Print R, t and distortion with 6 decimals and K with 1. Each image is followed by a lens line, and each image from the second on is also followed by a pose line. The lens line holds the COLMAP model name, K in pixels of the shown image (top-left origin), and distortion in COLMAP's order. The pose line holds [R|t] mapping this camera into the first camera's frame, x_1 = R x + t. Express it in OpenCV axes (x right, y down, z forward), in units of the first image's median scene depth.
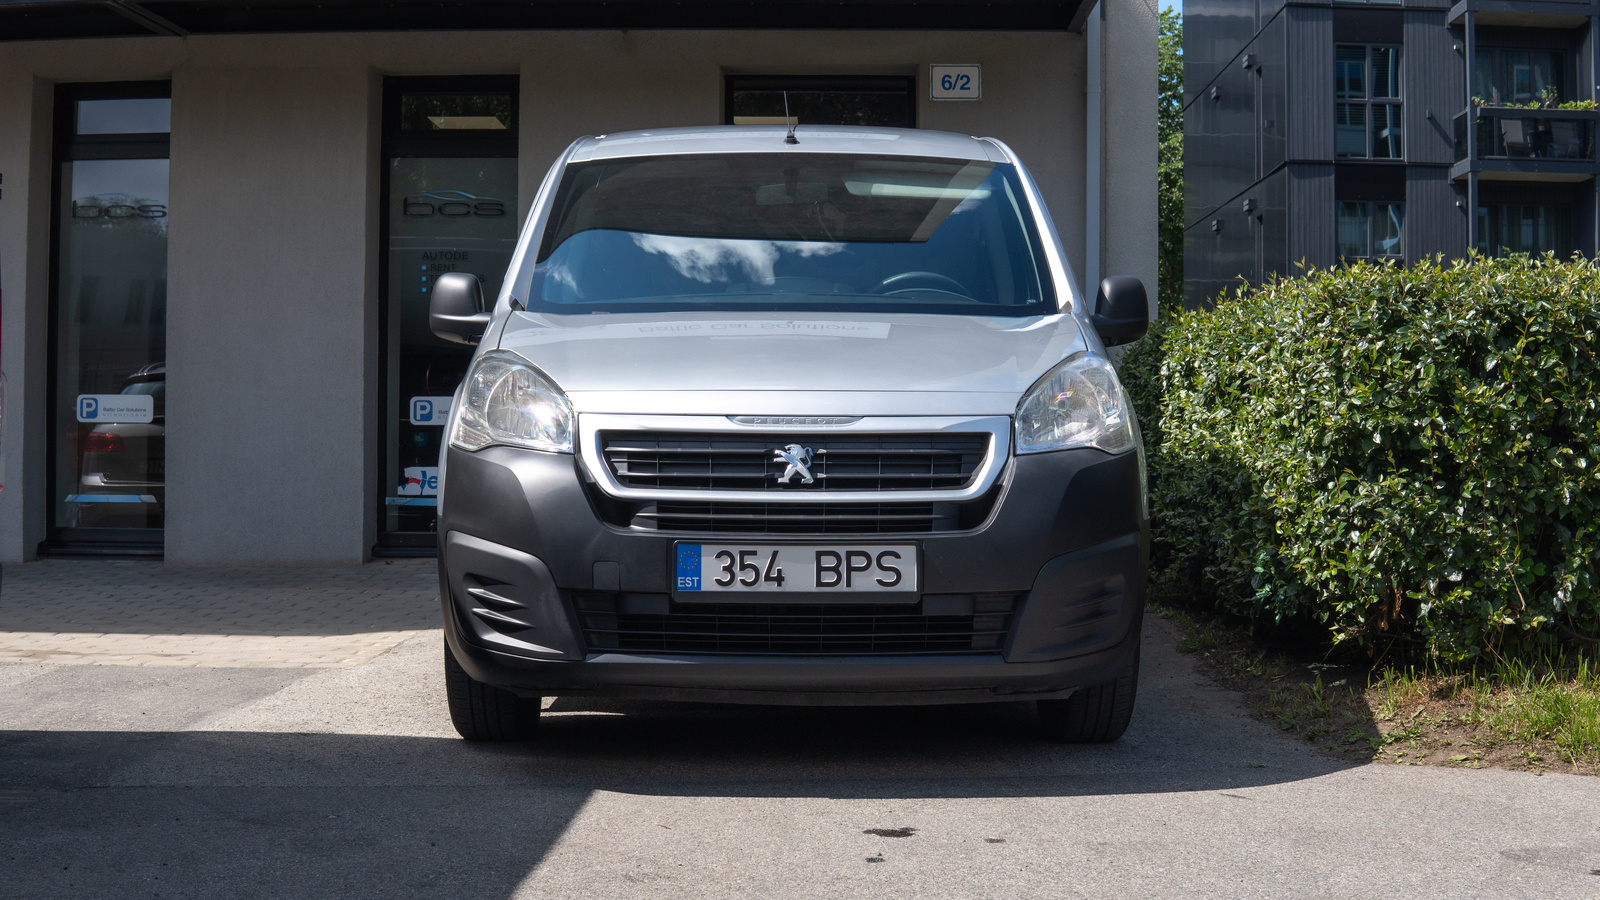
lens RADIAL K [[2125.1, 0, 800.0], [0, 2125.1, 450.0], [0, 0, 1]] dist [-0.187963, -0.138326]
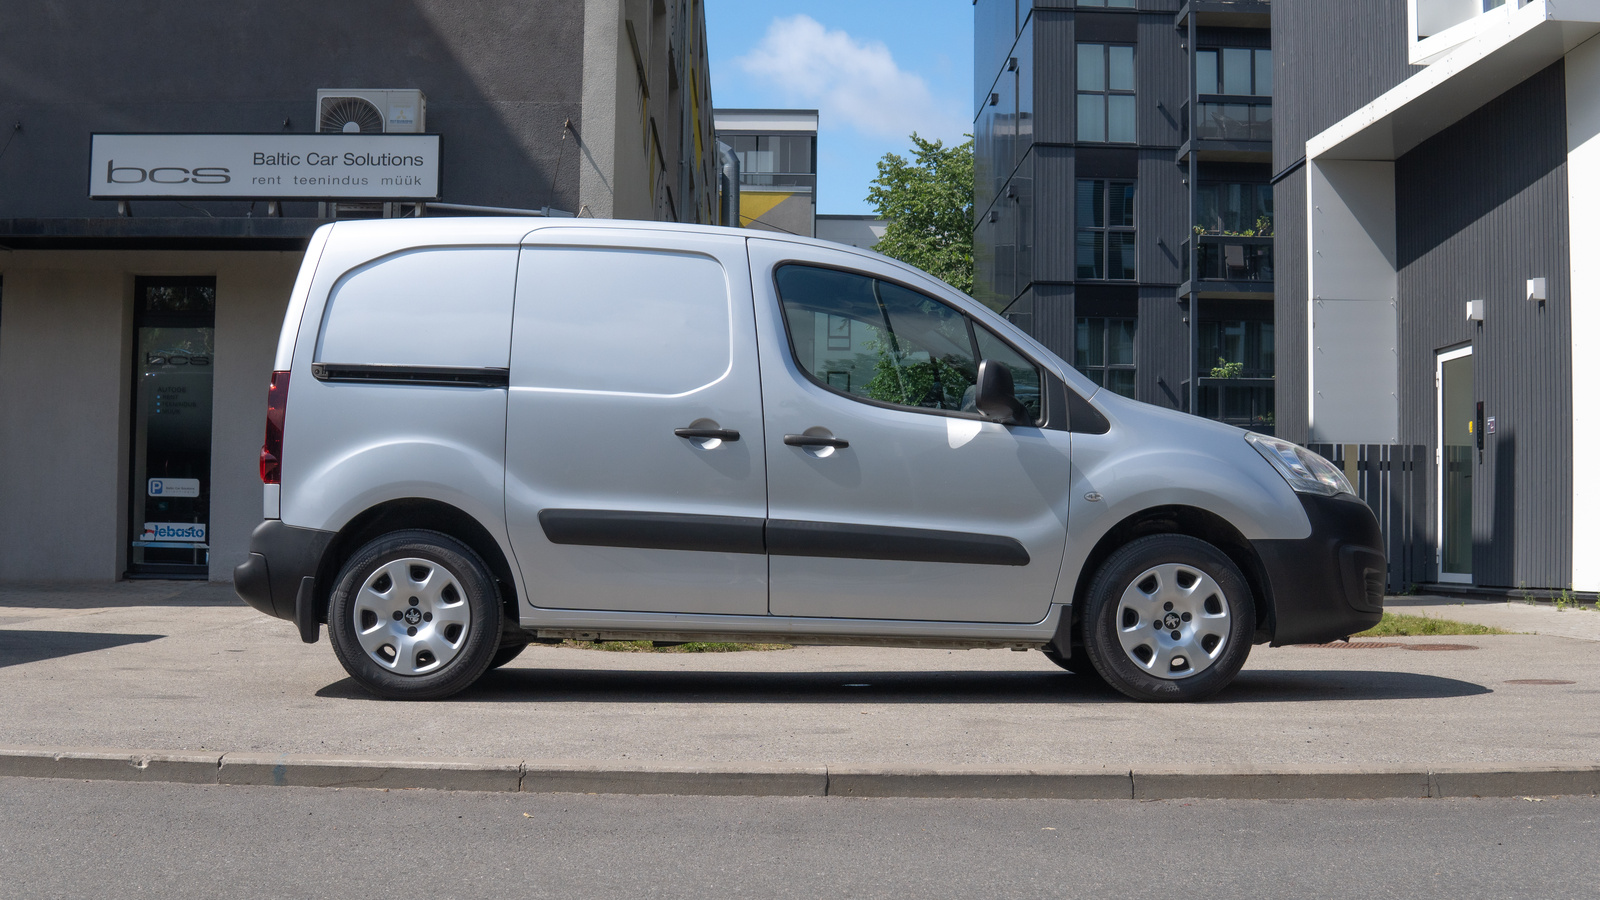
lens RADIAL K [[2136.2, 0, 800.0], [0, 2136.2, 450.0], [0, 0, 1]] dist [-0.190166, -0.110331]
pose [[0.999054, 0.008554, 0.042647, 0.301822], [-0.006689, 0.999023, -0.043694, 0.024206], [-0.042979, 0.043368, 0.998134, -0.755776]]
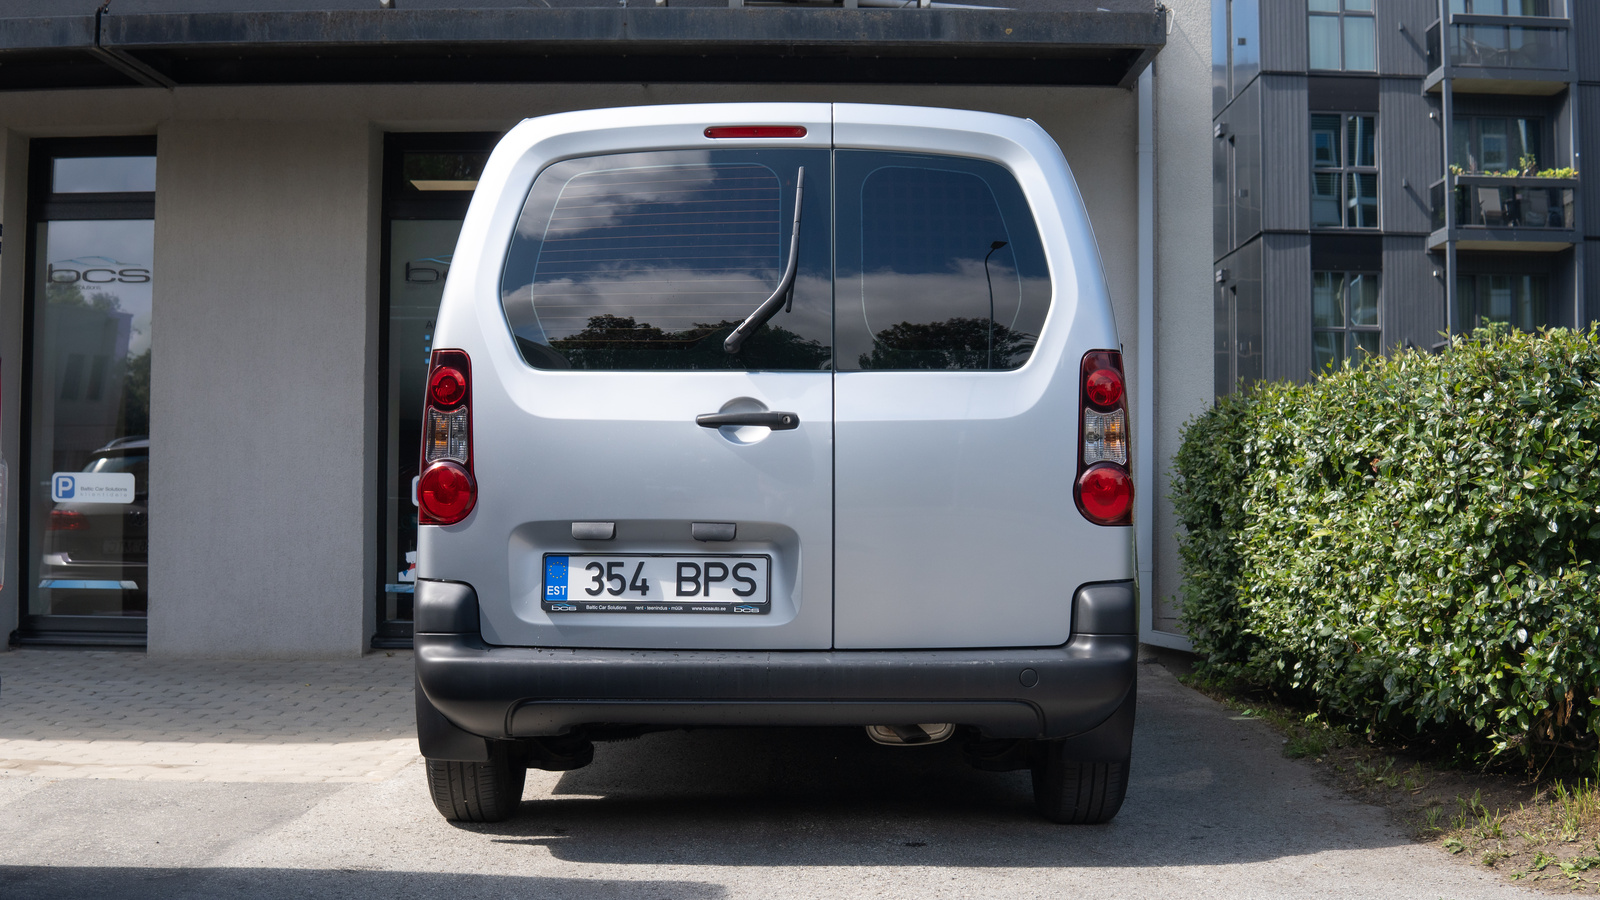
lens RADIAL K [[2133.2, 0, 800.0], [0, 2133.2, 450.0], [0, 0, 1]] dist [-0.188717, -0.139969]
pose [[0.999729, -0.000835, 0.023266, -0.045057], [0.001630, 0.999415, -0.034172, -0.005720], [-0.023223, 0.034201, 0.999145, 0.077796]]
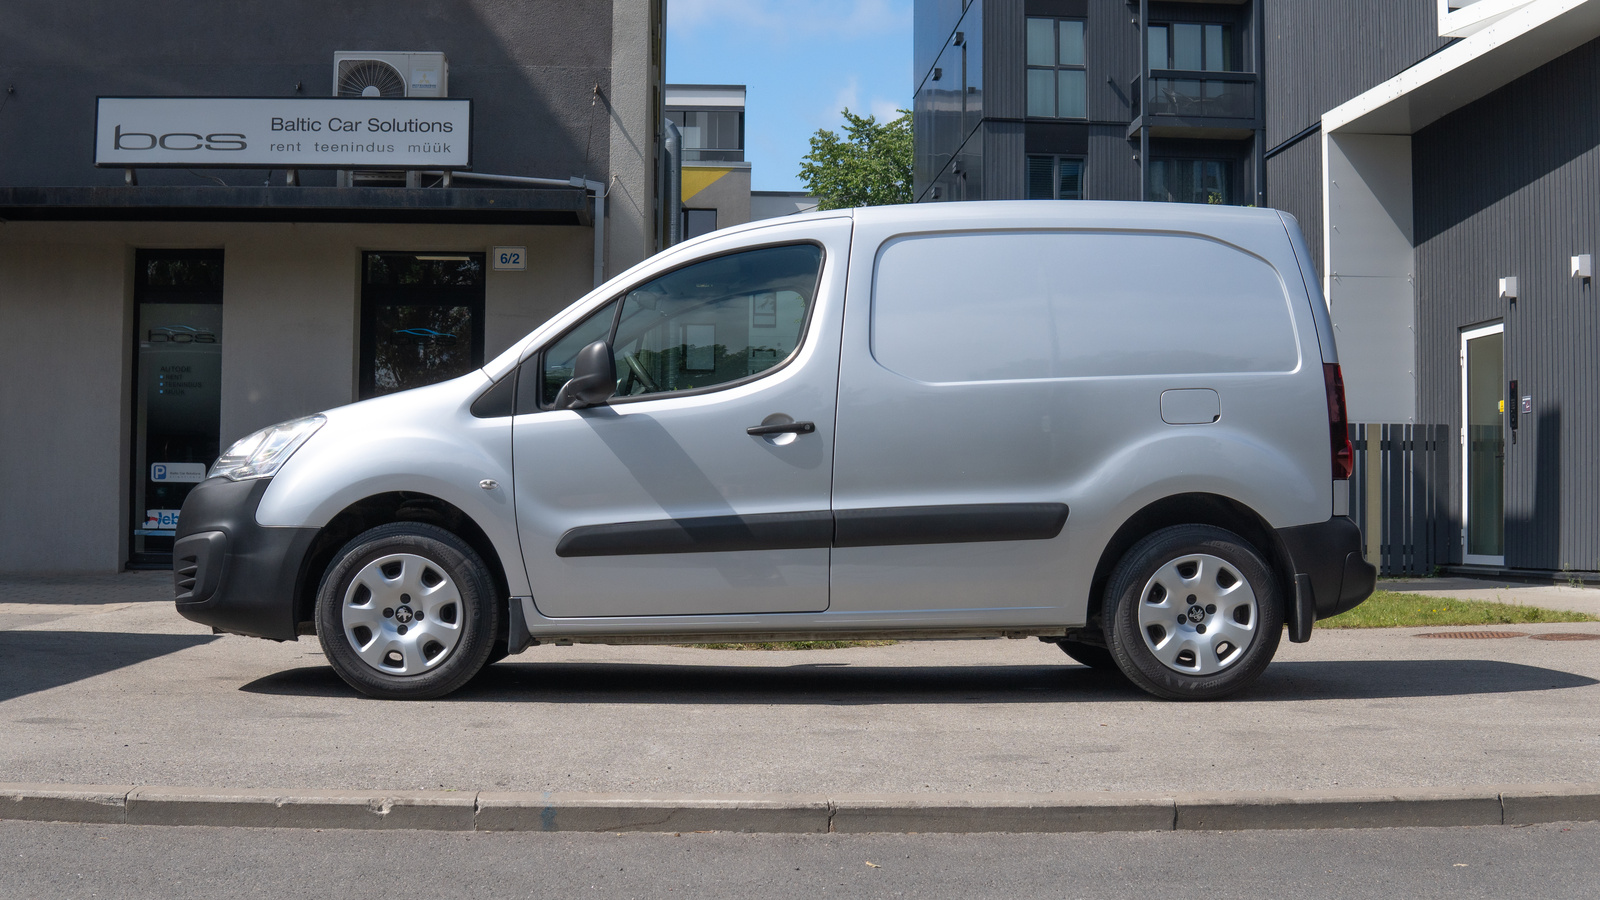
lens RADIAL K [[2133.2, 0, 800.0], [0, 2133.2, 450.0], [0, 0, 1]] dist [-0.188717, -0.139969]
pose [[0.996137, 0.005623, 0.087637, 0.183480], [-0.002714, 0.999442, -0.033278, 0.017598], [-0.087776, 0.032912, 0.995596, -0.663172]]
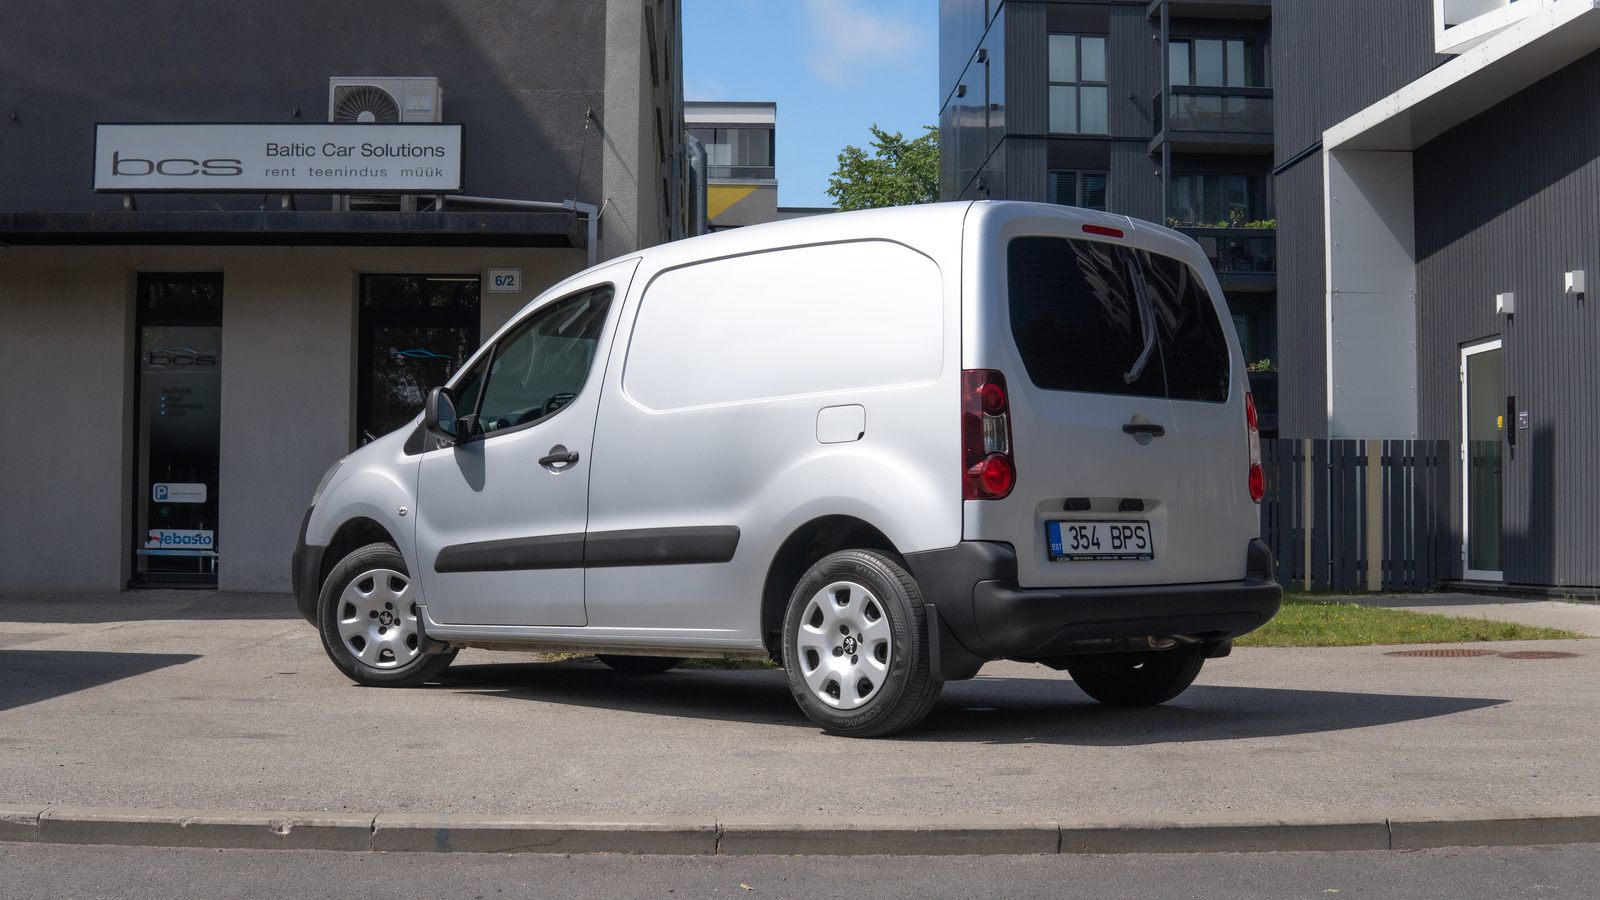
lens RADIAL K [[2125.1, 0, 800.0], [0, 2125.1, 450.0], [0, 0, 1]] dist [-0.187963, -0.138326]
pose [[0.997609, 0.002936, 0.069050, 0.225153], [-0.000181, 0.999205, -0.039875, 0.013445], [-0.069113, 0.039767, 0.996816, -0.676589]]
